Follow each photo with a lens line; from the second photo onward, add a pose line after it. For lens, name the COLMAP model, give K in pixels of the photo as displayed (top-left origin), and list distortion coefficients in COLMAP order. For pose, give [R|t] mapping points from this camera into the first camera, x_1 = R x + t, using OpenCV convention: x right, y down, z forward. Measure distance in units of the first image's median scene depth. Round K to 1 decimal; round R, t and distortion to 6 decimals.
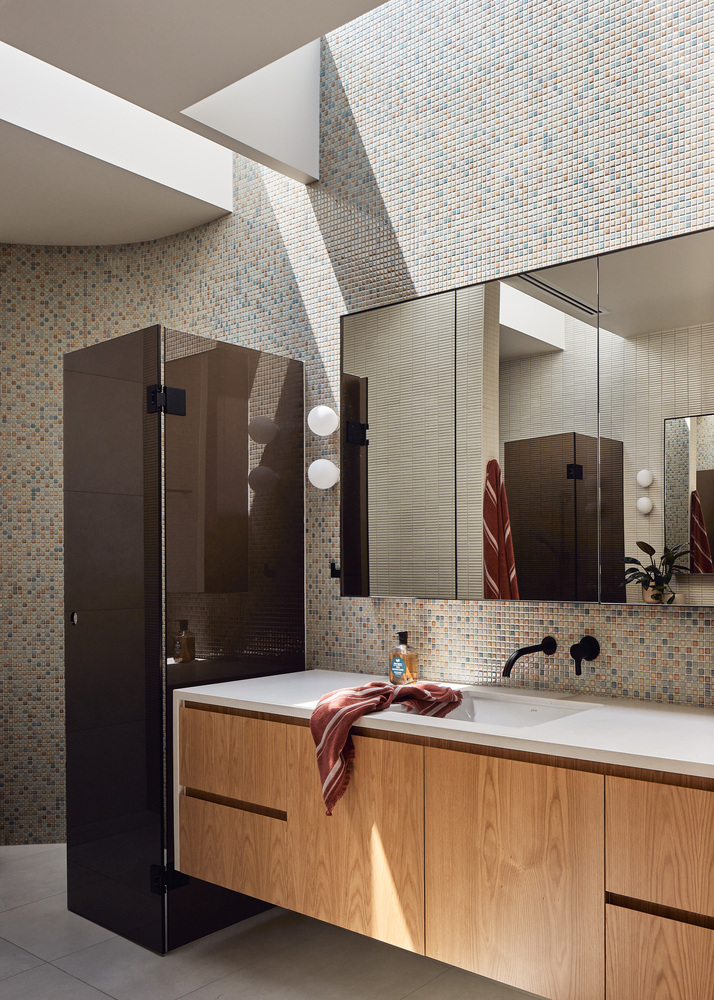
lens RADIAL K [[890.7, 0, 356.2], [0, 890.7, 567.1], [0, 0, 1]] dist [-0.004301, -0.007872]
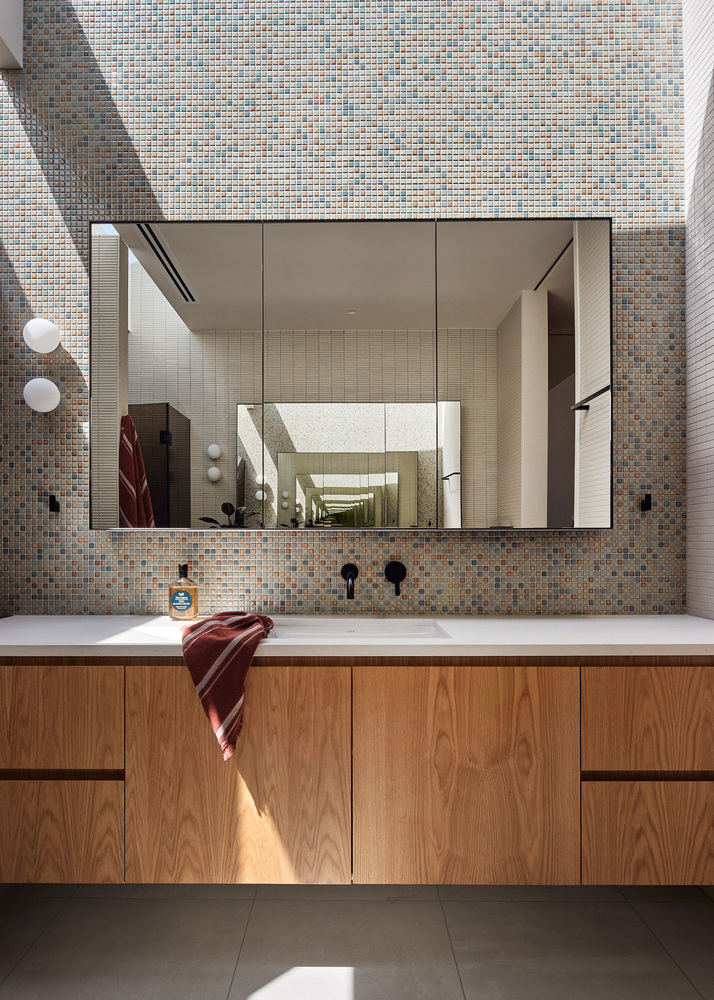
lens RADIAL K [[728.5, 0, 354.0], [0, 728.5, 542.0], [0, 0, 1]] dist [0.005733, -0.009418]
pose [[0.770798, 0.014683, 0.636911, -0.376149], [-0.014152, 0.999882, -0.005924, 0.061865], [-0.636923, -0.004447, 0.770915, 0.340730]]
